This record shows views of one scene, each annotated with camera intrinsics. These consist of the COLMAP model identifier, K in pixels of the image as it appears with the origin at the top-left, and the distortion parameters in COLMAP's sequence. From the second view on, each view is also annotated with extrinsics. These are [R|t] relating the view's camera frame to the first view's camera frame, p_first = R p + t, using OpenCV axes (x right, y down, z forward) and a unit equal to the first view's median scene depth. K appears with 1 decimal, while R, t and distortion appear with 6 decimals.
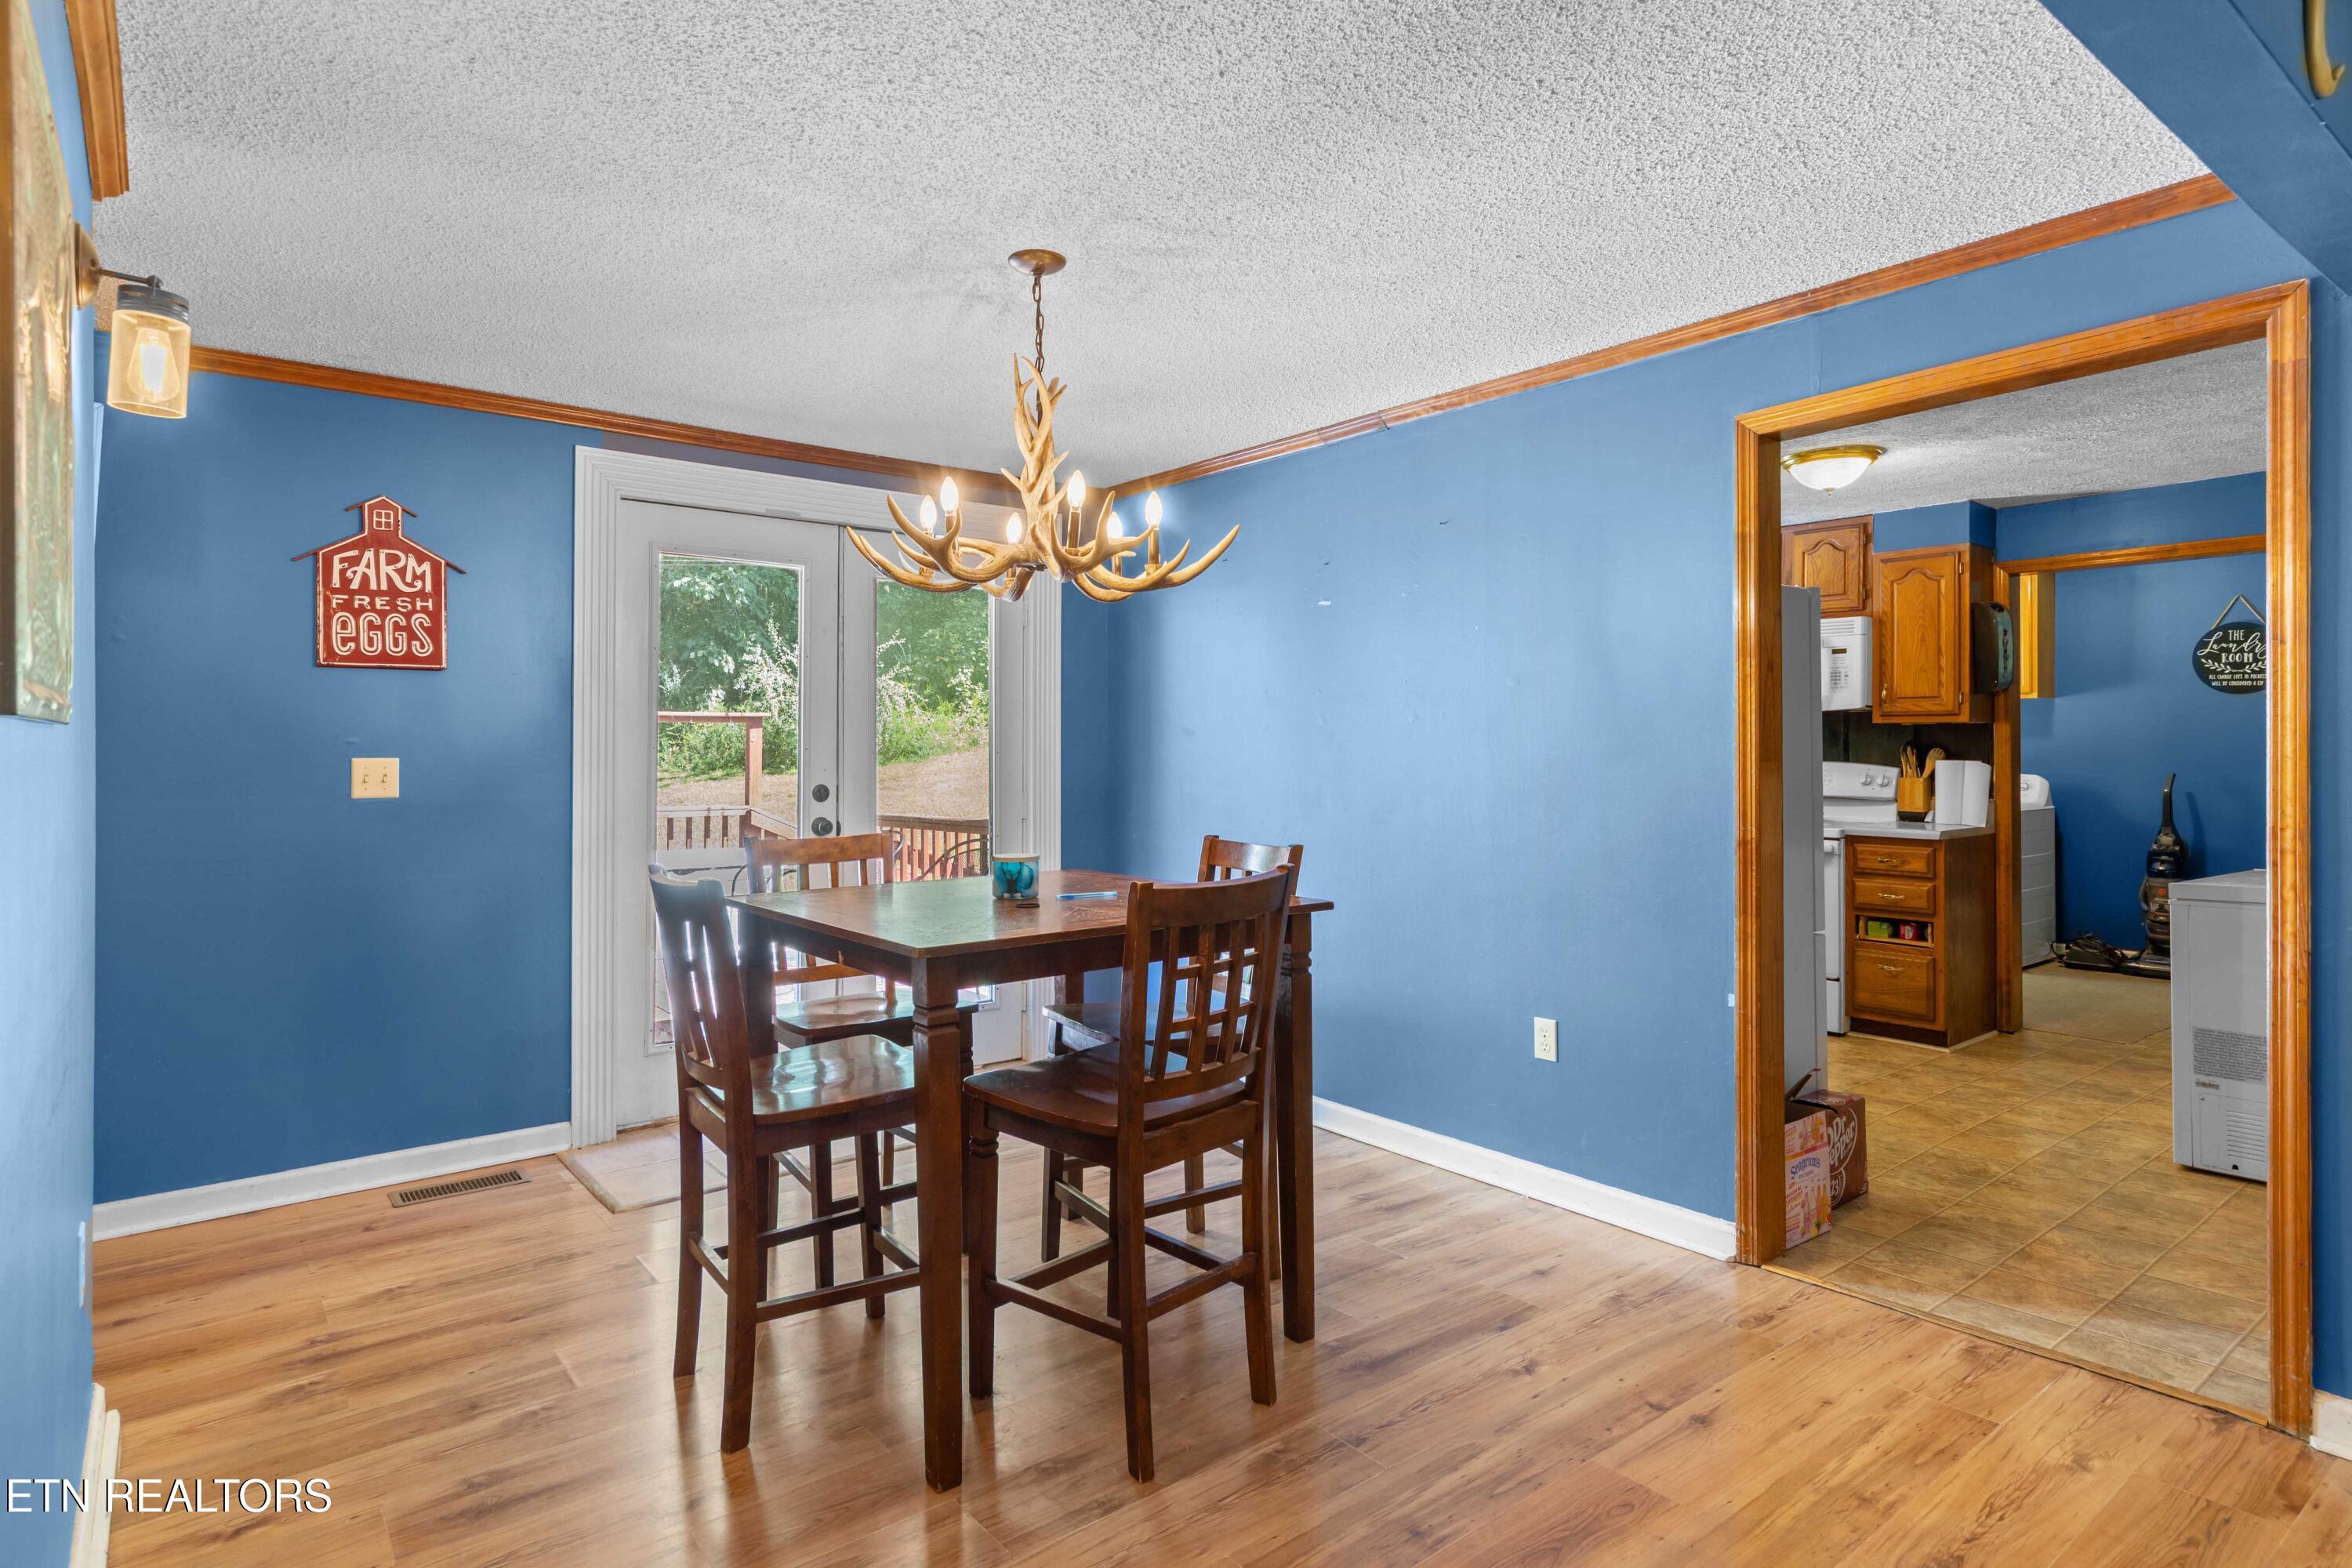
lens RADIAL K [[1246.5, 0, 1118.0], [0, 1246.5, 747.3], [0, 0, 1]] dist [0.006157, -0.000374]
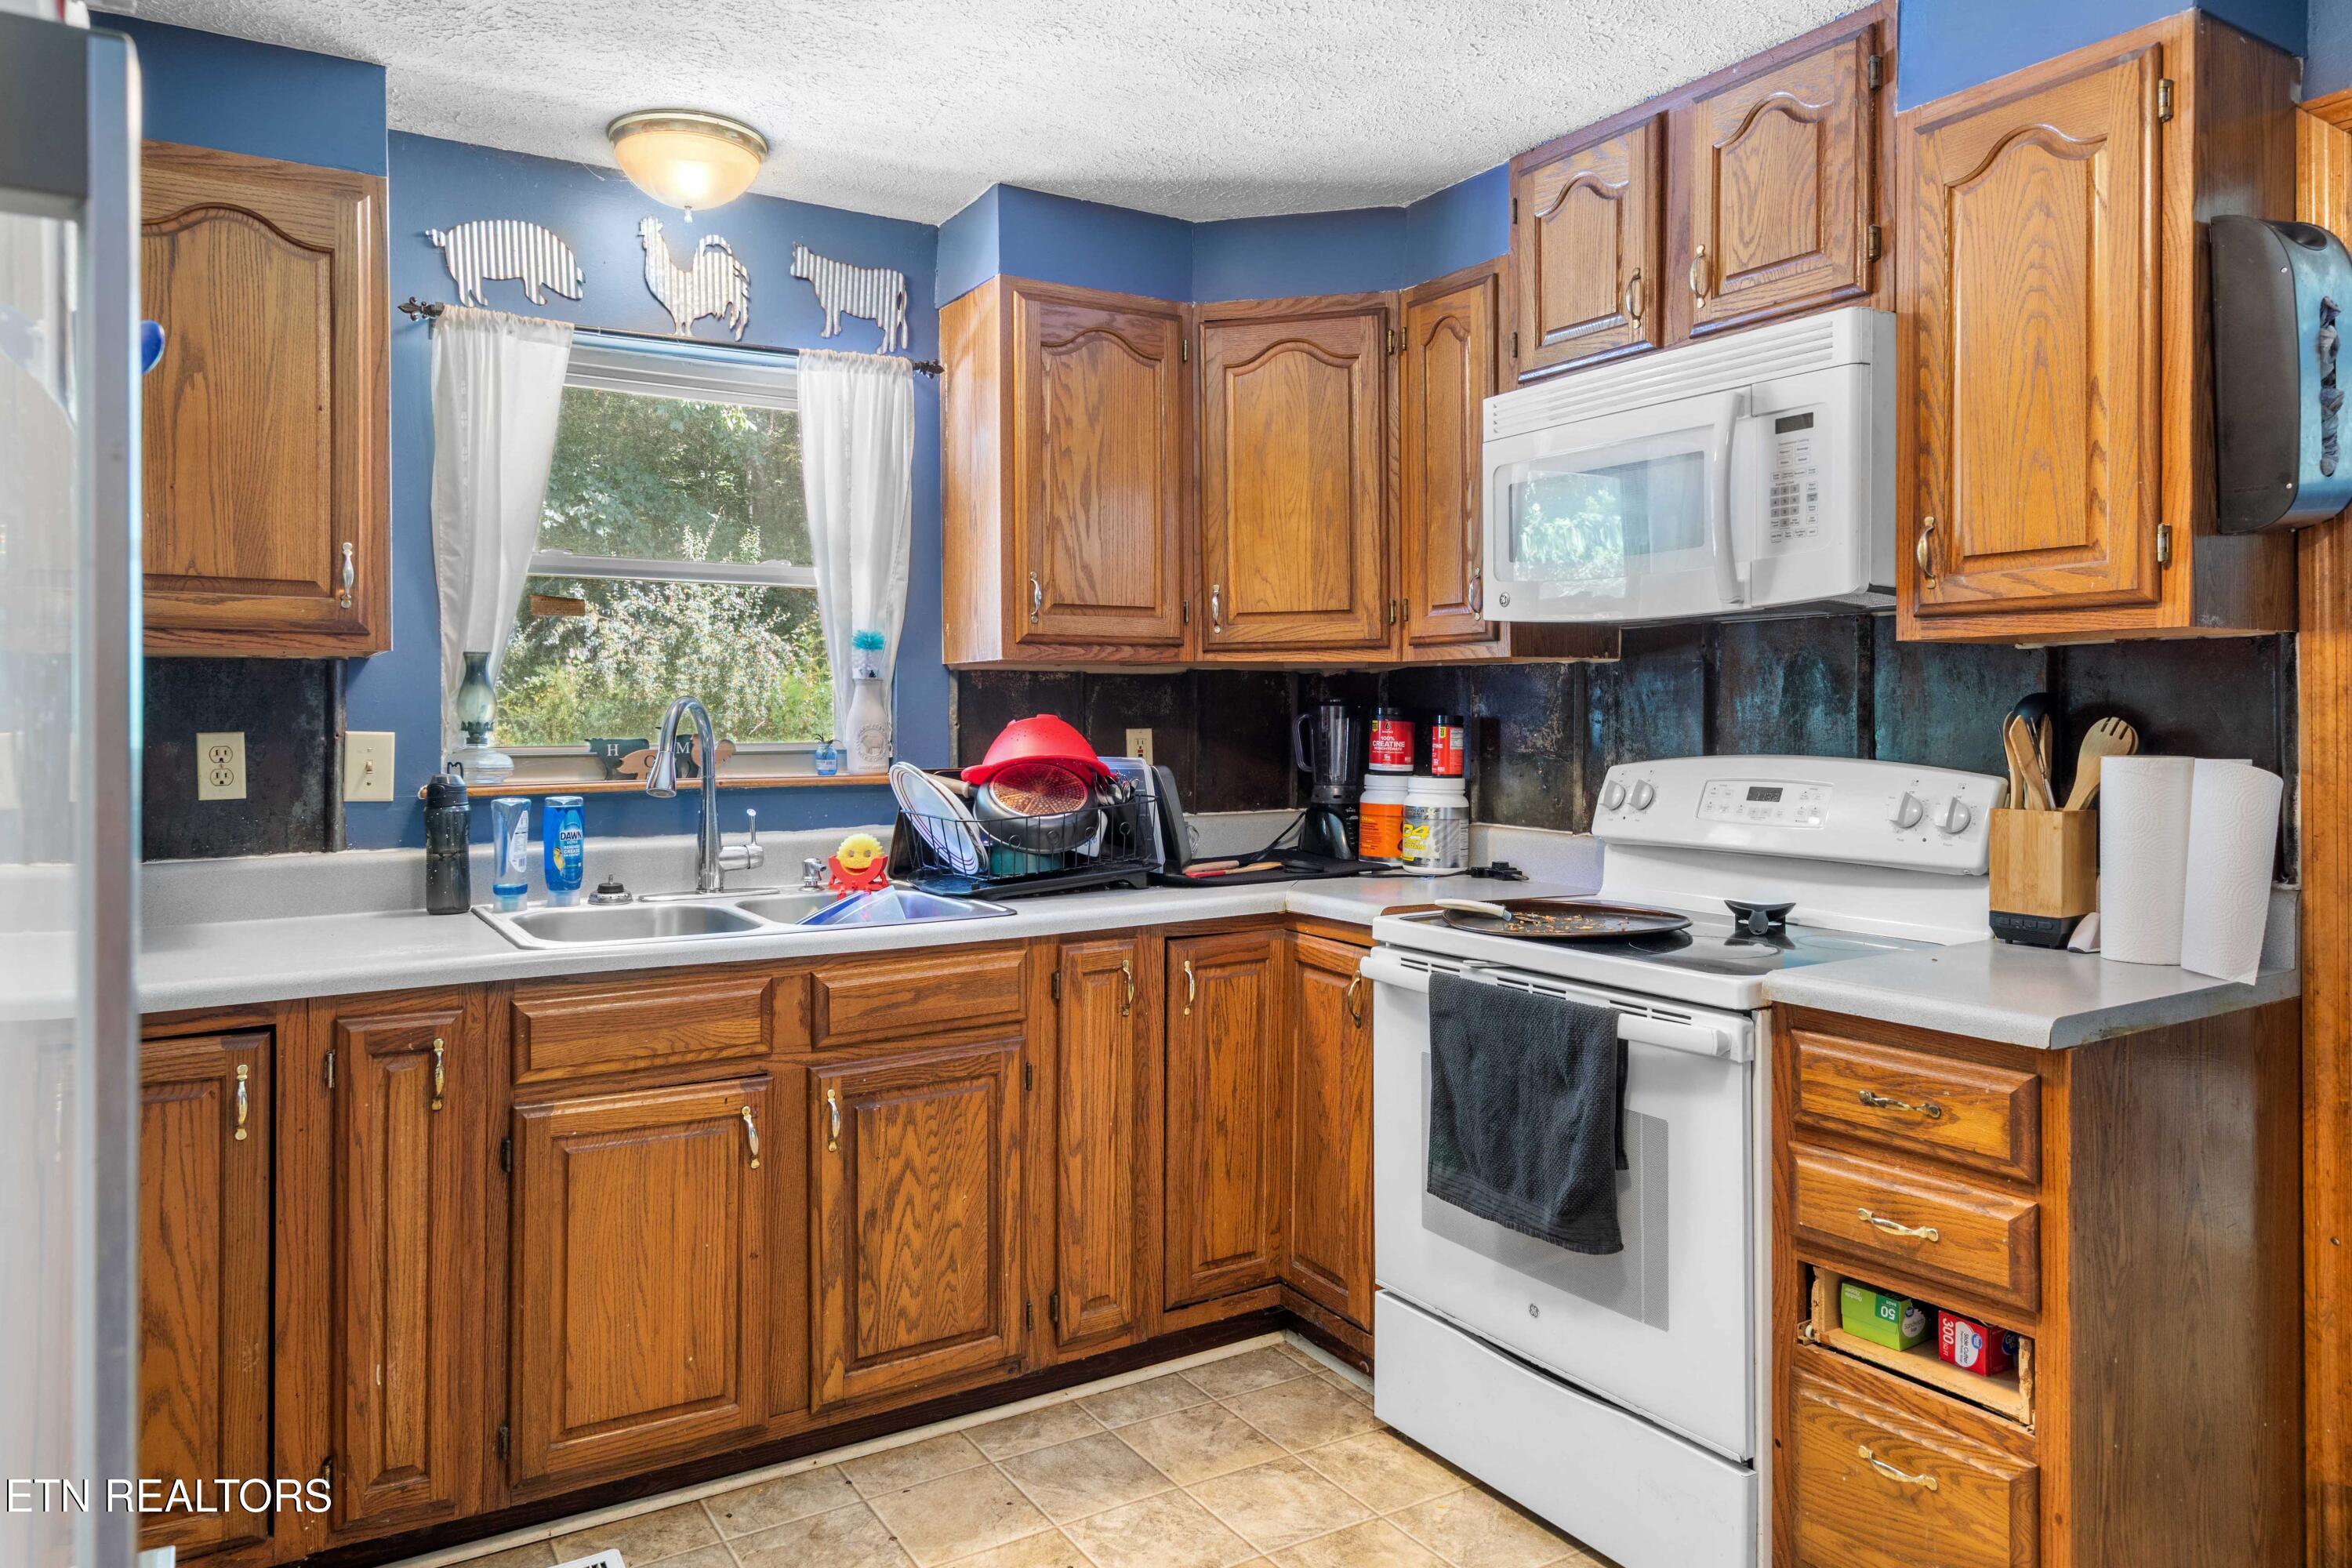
lens RADIAL K [[1474.3, 0, 1118.2], [0, 1474.3, 729.3], [0, 0, 1]] dist [-0.000979, 0.001362]
pose [[0.992141, -0.001780, -0.125116, 0.424192], [0.002627, 0.999975, 0.006599, 0.000358], [0.125101, -0.006876, 0.992120, 0.560034]]
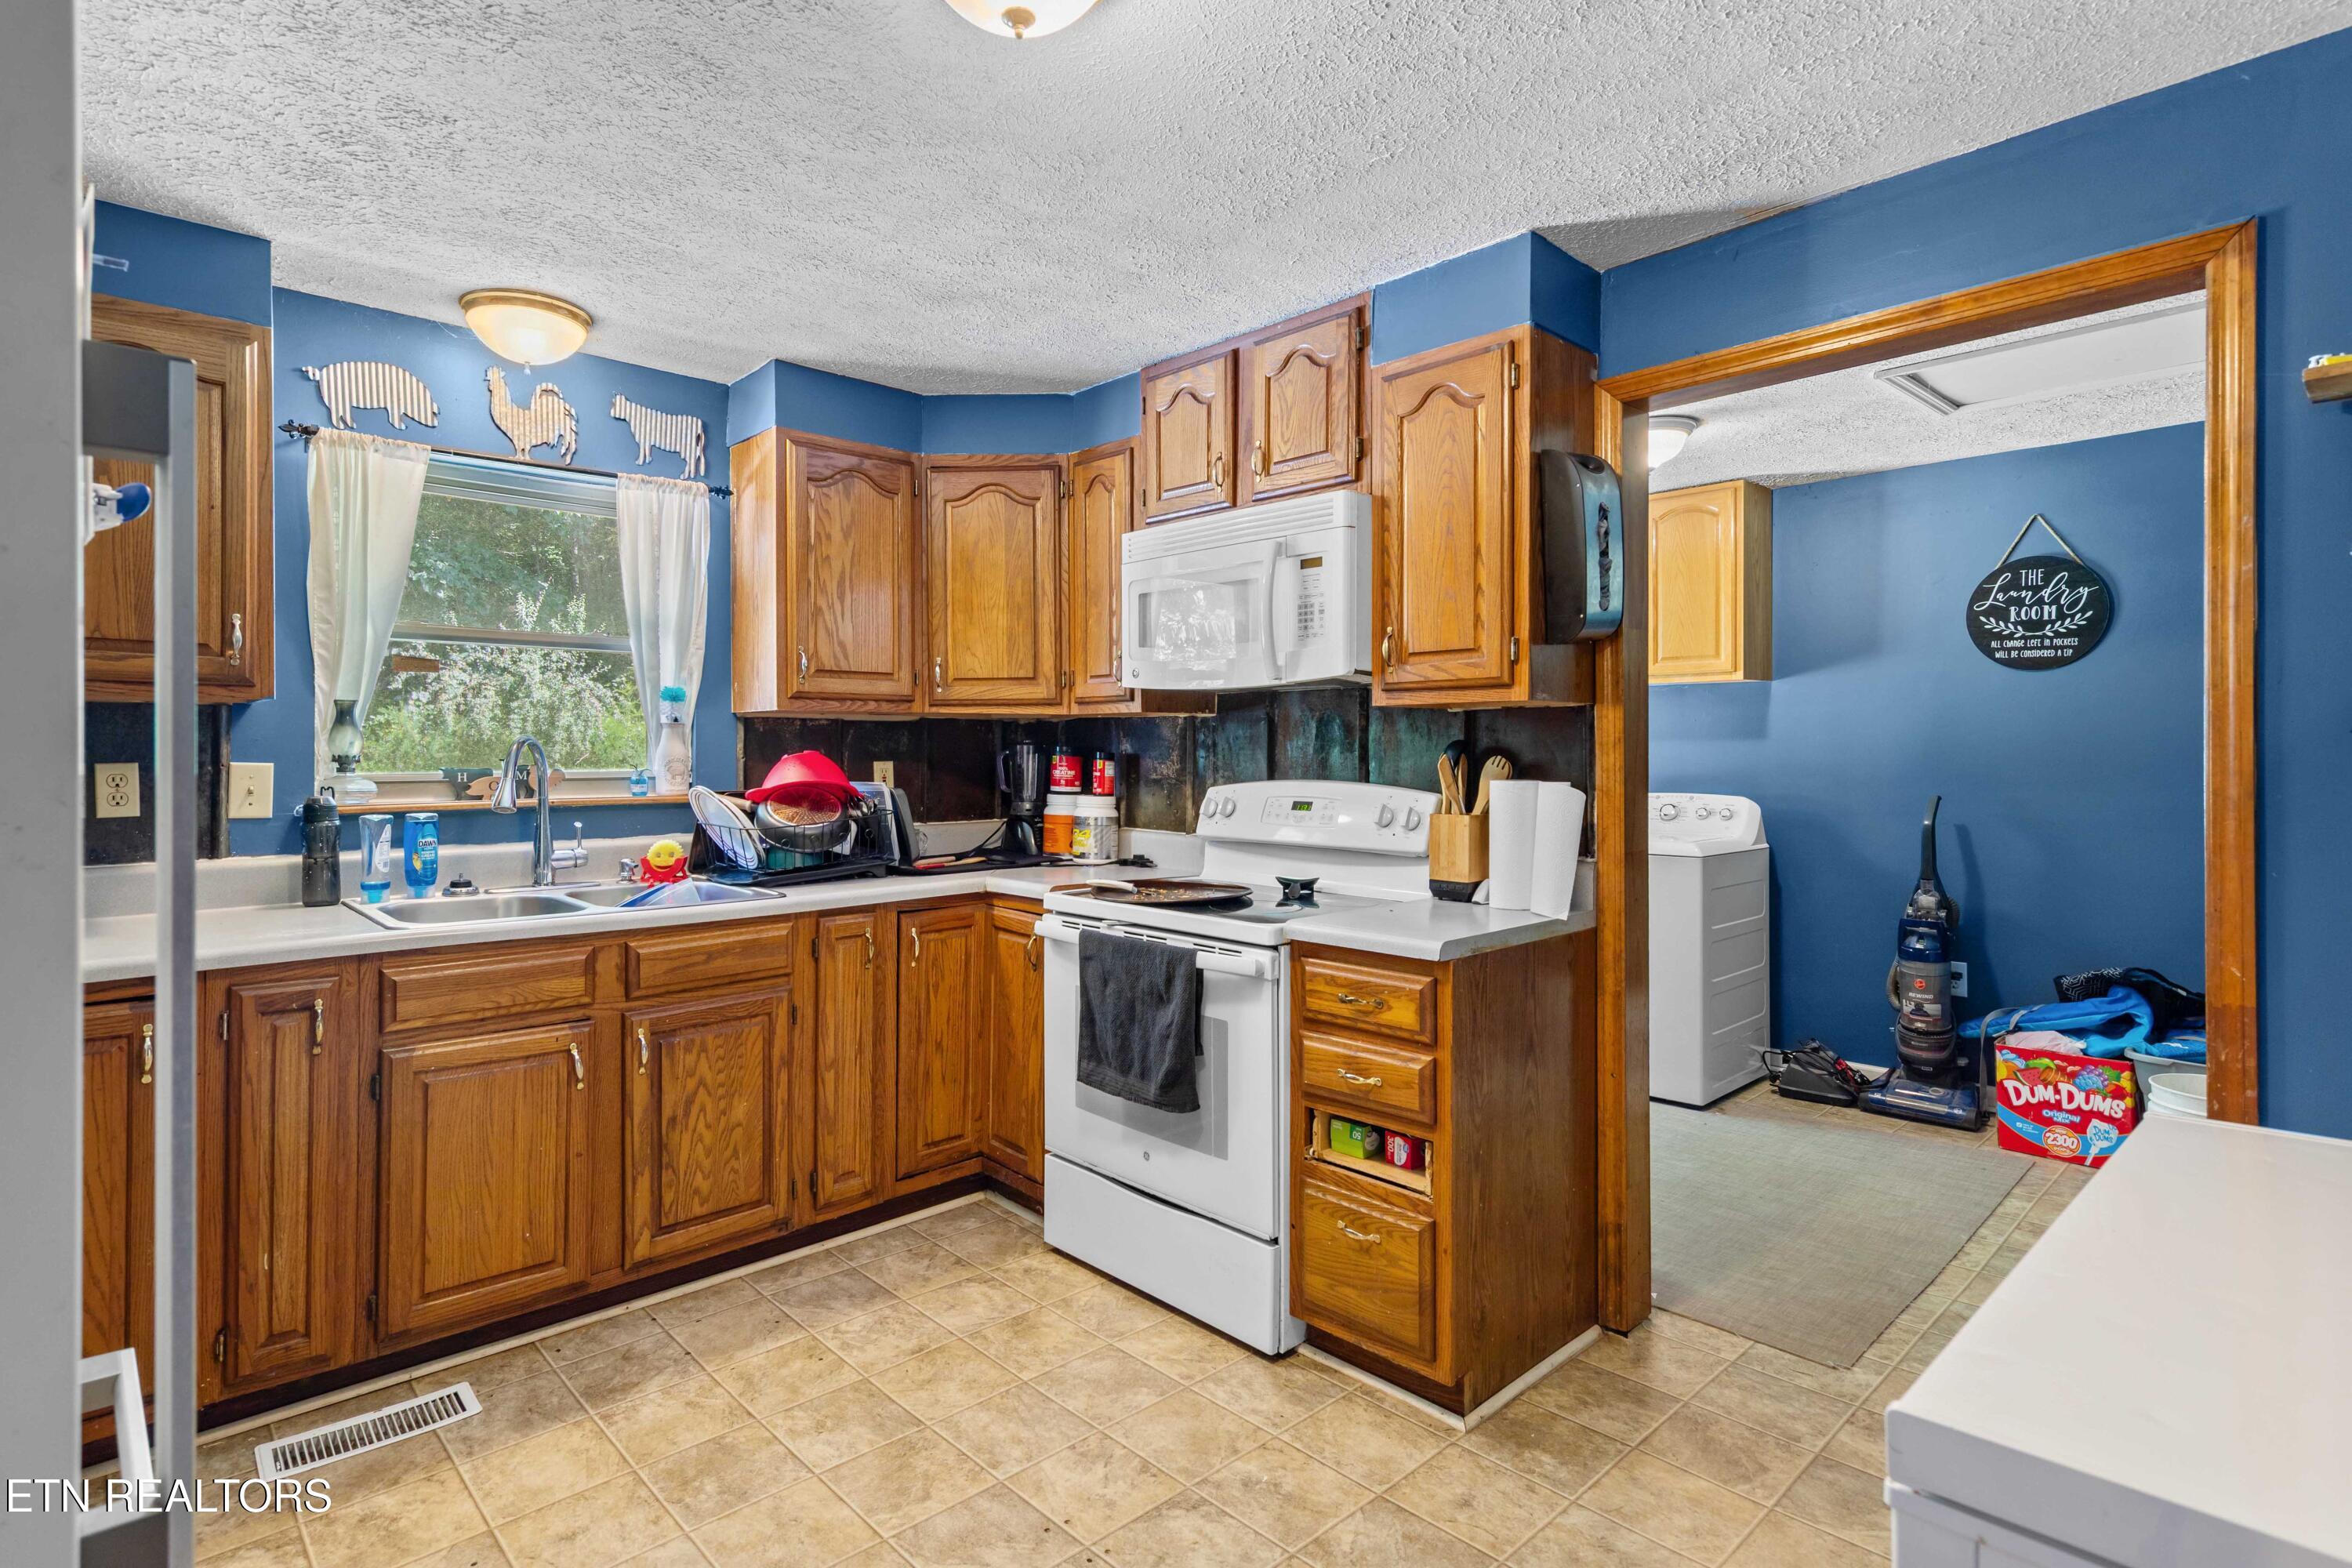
lens RADIAL K [[1141.6, 0, 1121.0], [0, 1141.6, 759.1], [0, 0, 1]] dist [0.000146, 0.000557]
pose [[0.997151, 0.000421, 0.075434, 0.440250], [-0.000806, 0.999987, 0.005070, -0.000358], [-0.075431, -0.005116, 0.997138, 0.517235]]
